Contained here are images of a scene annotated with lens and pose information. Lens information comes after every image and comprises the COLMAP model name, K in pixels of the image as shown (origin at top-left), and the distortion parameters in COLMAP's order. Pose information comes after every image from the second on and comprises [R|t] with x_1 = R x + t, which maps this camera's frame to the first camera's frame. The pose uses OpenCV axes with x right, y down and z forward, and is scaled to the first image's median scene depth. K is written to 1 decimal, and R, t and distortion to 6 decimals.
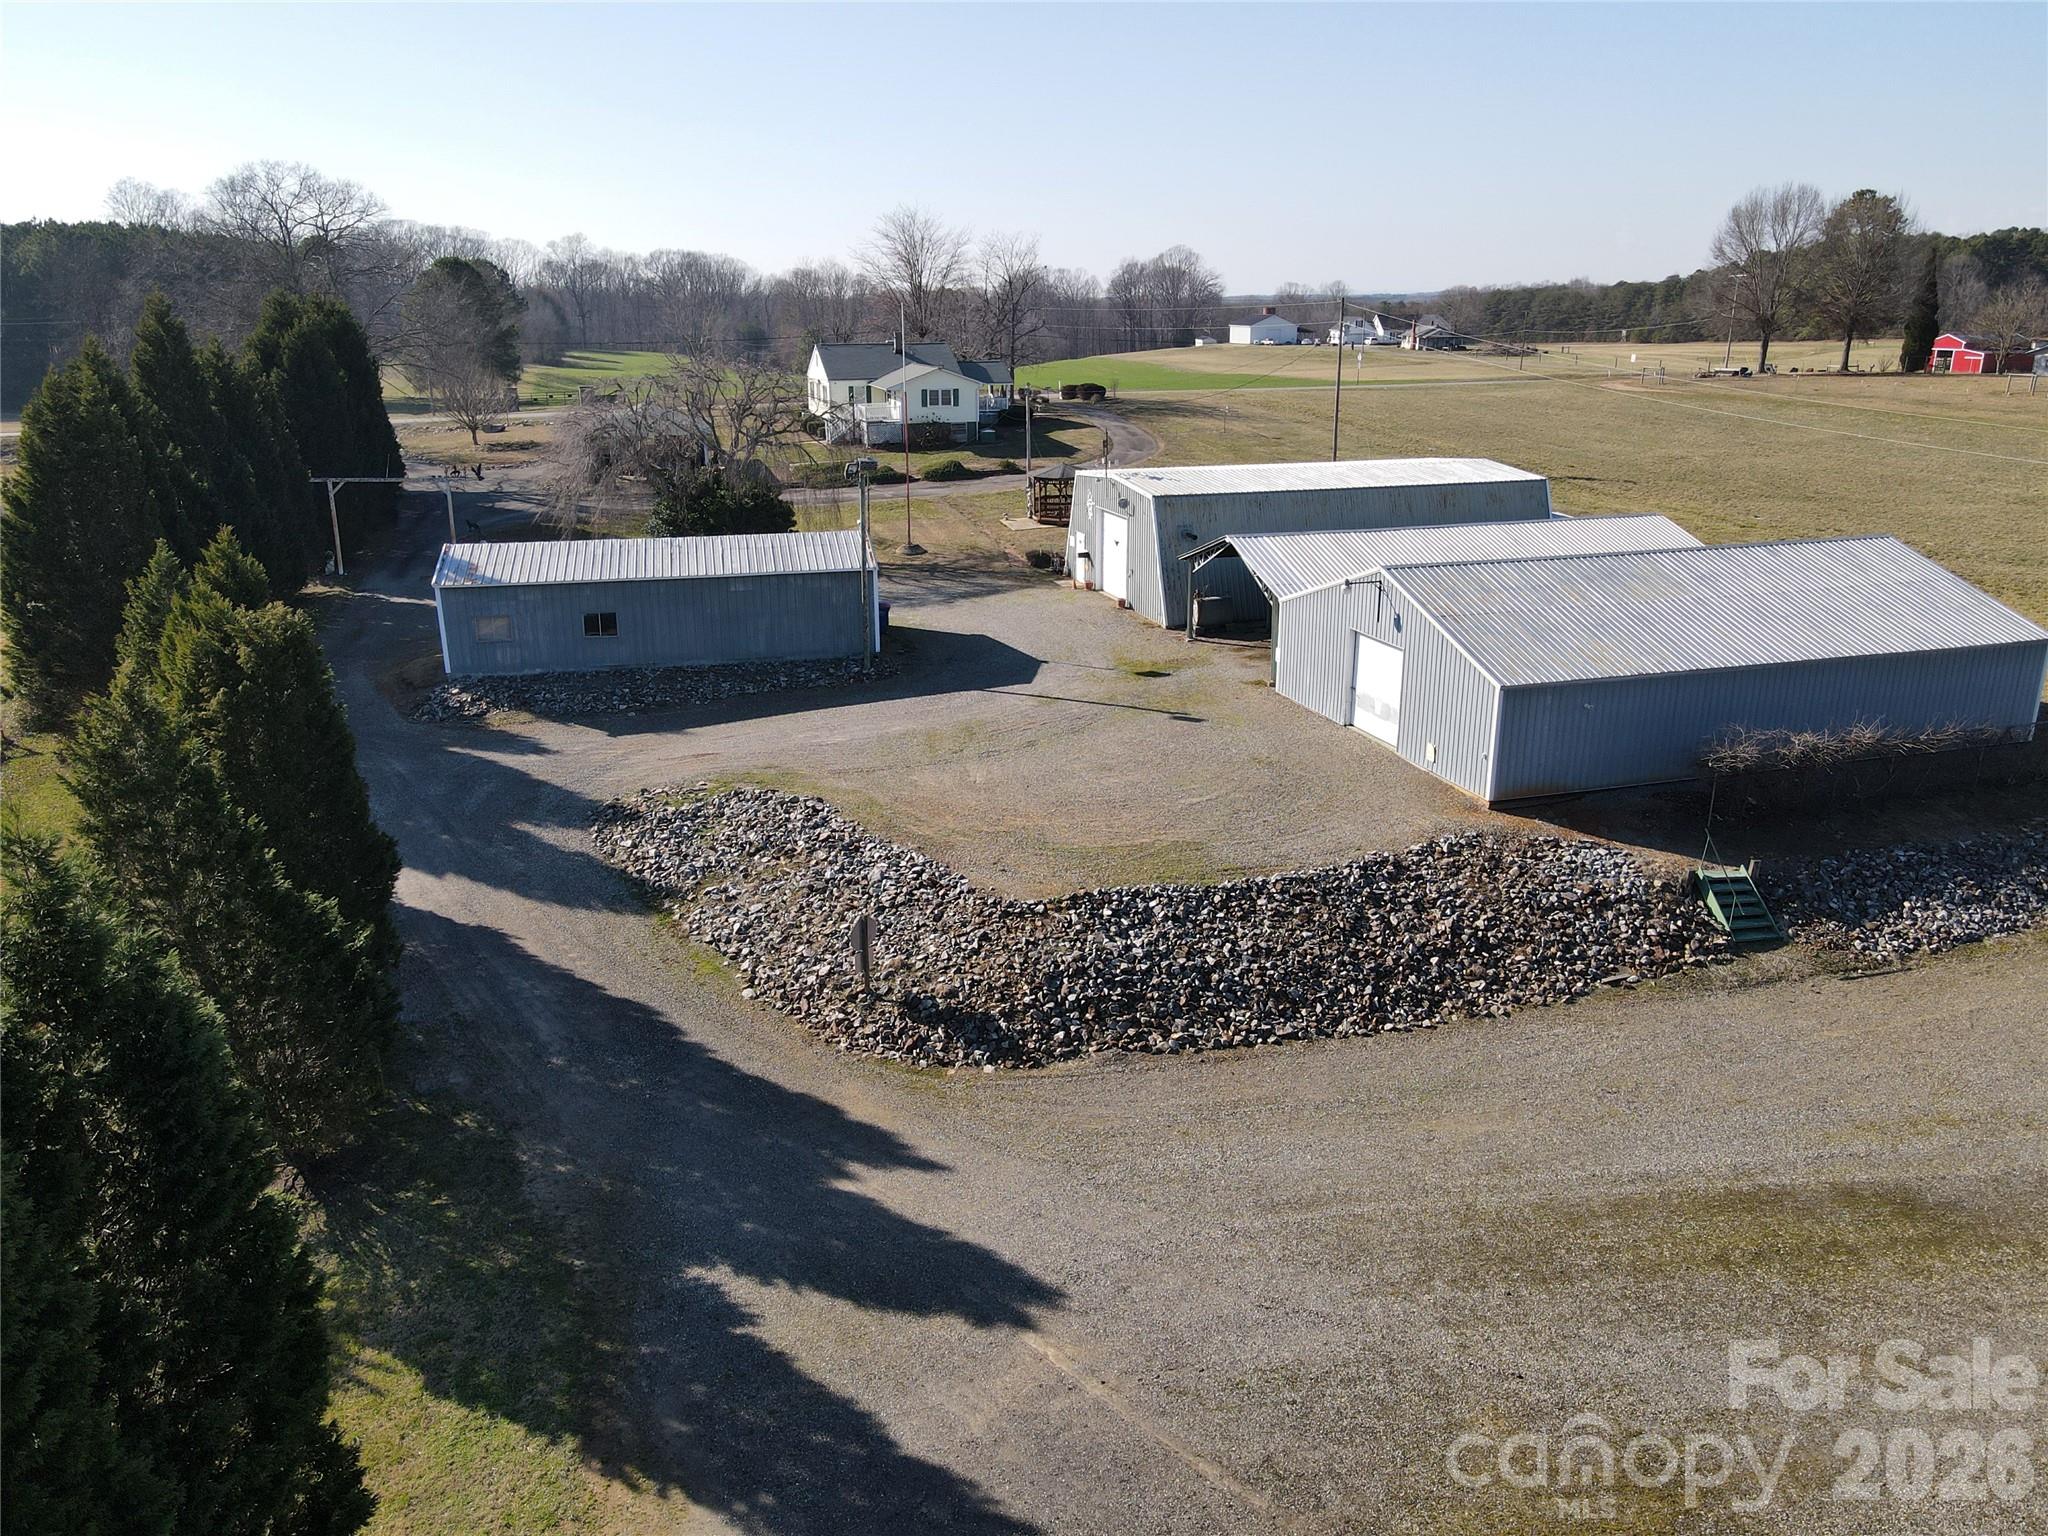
lens RADIAL K [[1501.5, 0, 1024.0], [0, 1501.5, 768.0], [0, 0, 1]] dist [0.006865, 0.016475]
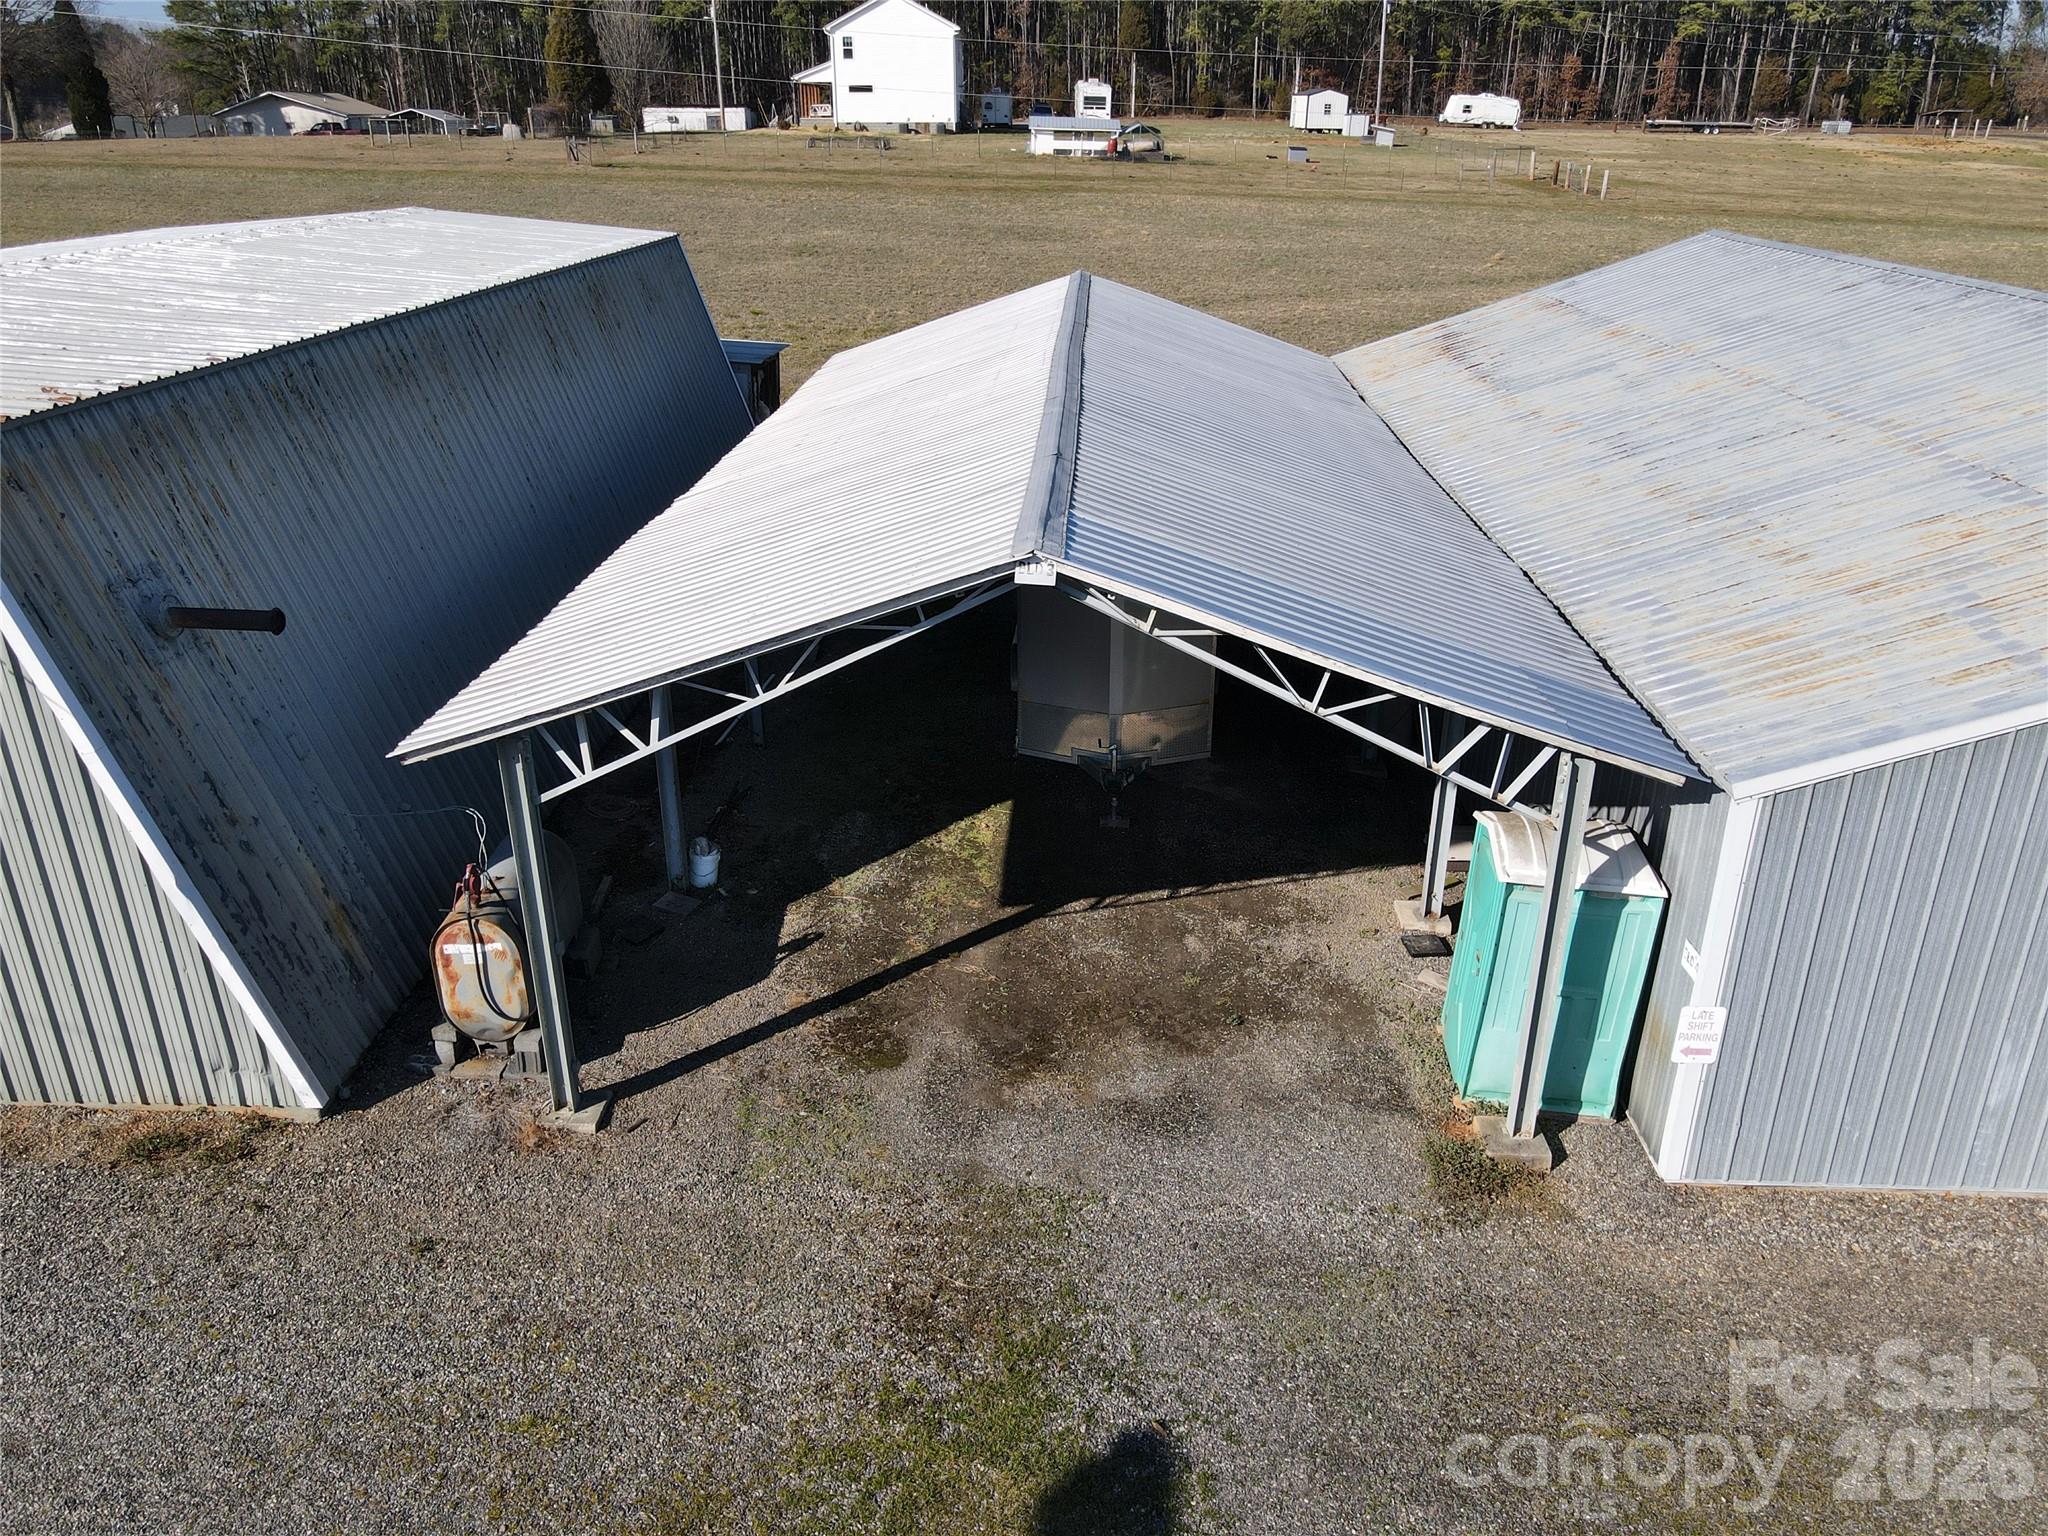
lens RADIAL K [[1501.5, 0, 1024.0], [0, 1501.5, 768.0], [0, 0, 1]] dist [0.006865, 0.016475]
pose [[0.333341, -0.371053, 0.866720, -0.032376], [0.281270, 0.916573, 0.284219, -0.223581], [-0.899873, 0.149041, 0.409897, 1.168360]]
